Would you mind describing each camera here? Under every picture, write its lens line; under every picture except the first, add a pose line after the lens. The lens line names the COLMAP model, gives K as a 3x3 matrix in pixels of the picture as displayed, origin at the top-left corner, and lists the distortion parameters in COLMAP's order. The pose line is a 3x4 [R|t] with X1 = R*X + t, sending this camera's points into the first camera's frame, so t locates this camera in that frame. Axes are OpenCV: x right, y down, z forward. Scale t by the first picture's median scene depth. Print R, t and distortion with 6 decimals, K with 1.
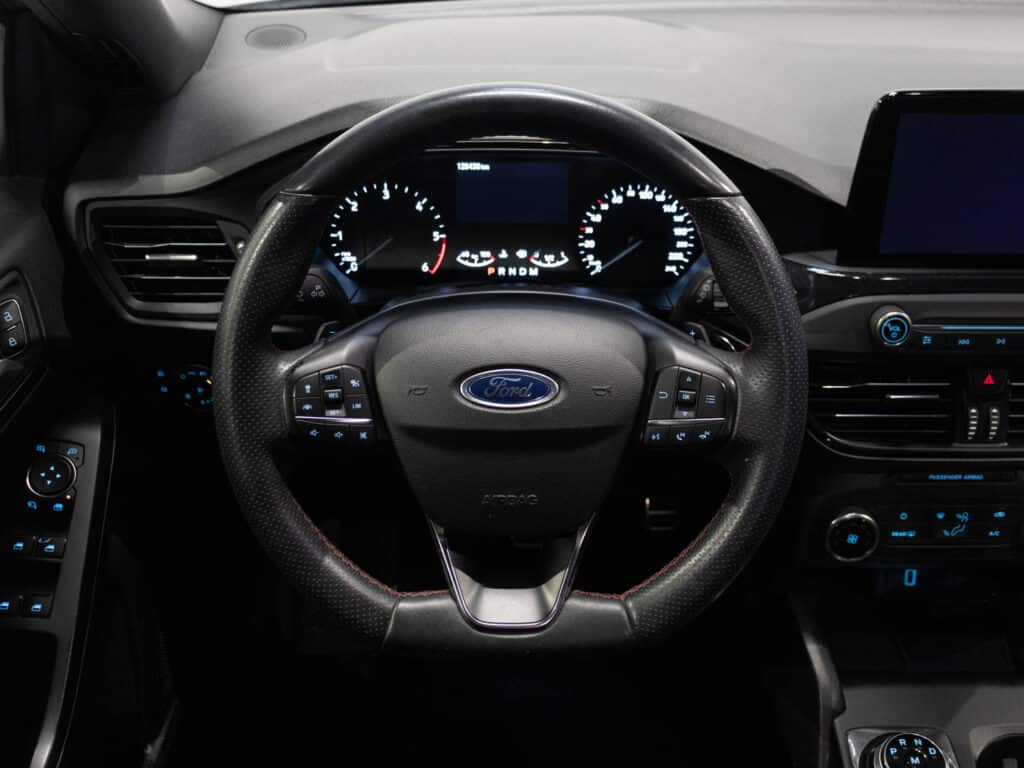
lens RADIAL K [[1161.3, 0, 532.1], [0, 1161.3, 384.3], [0, 0, 1]] dist [-0.009552, 0.026275]
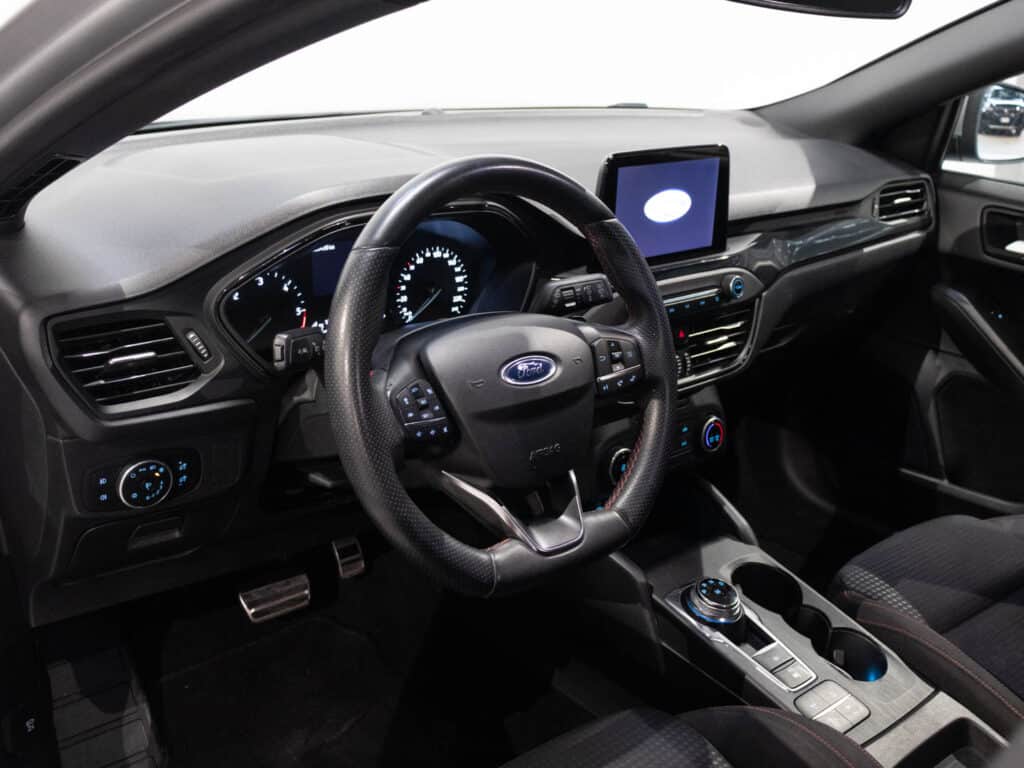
lens RADIAL K [[1161.3, 0, 532.1], [0, 1161.3, 384.3], [0, 0, 1]] dist [-0.009552, 0.026275]
pose [[0.740865, -0.194912, 0.642751, -0.690854], [0.282030, 0.958791, -0.034332, 0.052293], [-0.609572, 0.206711, 0.765305, -0.035852]]
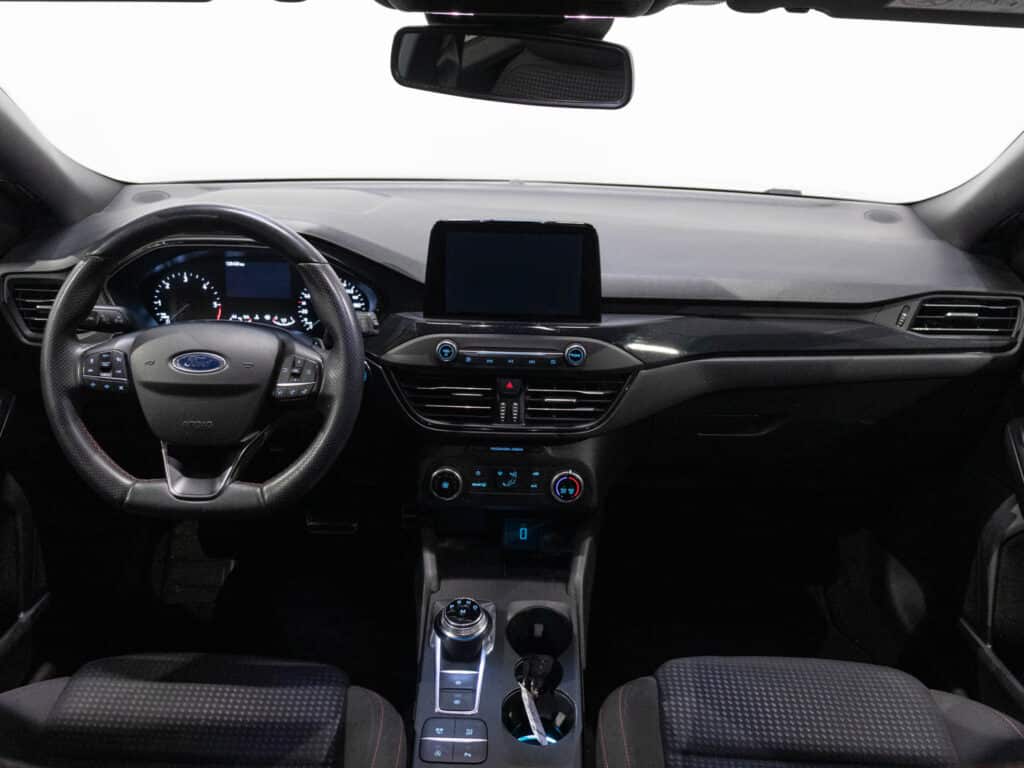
lens RADIAL K [[969.1, 0, 512.0], [0, 969.1, 384.0], [0, 0, 1]] dist [0.011553, 0.005988]
pose [[0.999508, 0.024817, -0.019182, 0.391753], [-0.027537, 0.987086, -0.157807, 0.205520], [0.015018, 0.158257, 0.987284, -0.396937]]
